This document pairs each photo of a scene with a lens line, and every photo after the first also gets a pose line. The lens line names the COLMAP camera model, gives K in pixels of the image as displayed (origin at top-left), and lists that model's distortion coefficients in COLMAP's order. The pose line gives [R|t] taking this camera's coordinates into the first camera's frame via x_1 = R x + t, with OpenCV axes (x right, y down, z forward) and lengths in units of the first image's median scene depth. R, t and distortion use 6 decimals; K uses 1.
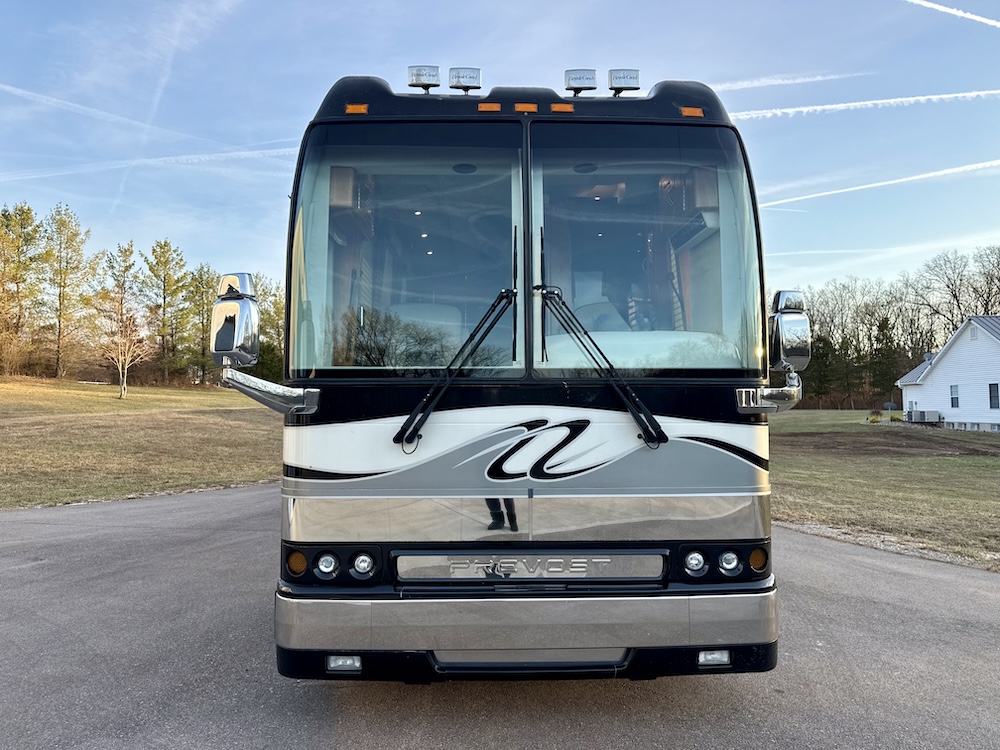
lens RADIAL K [[703.7, 0, 500.1], [0, 703.7, 377.3], [0, 0, 1]] dist [0.023767, -0.016097]
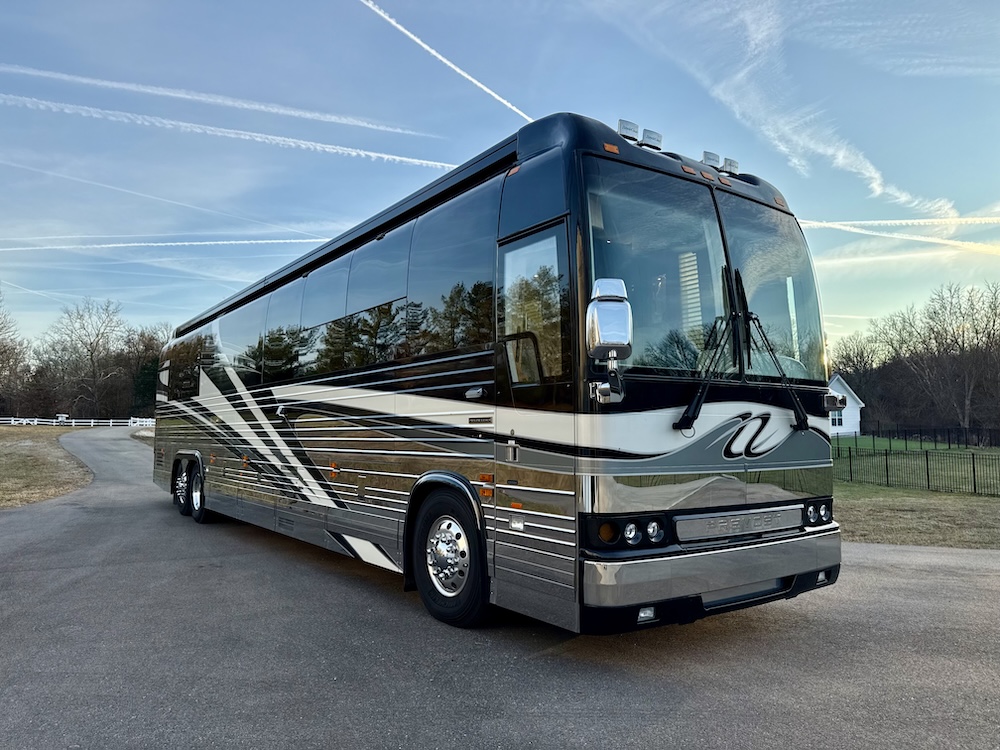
lens RADIAL K [[703.7, 0, 521.1], [0, 703.7, 387.8], [0, 0, 1]] dist [0.023767, -0.016097]
pose [[0.813401, 0.045571, 0.579916, -1.076869], [-0.032867, 0.998934, -0.032398, 0.070428], [-0.580775, 0.007292, 0.814032, 0.156630]]
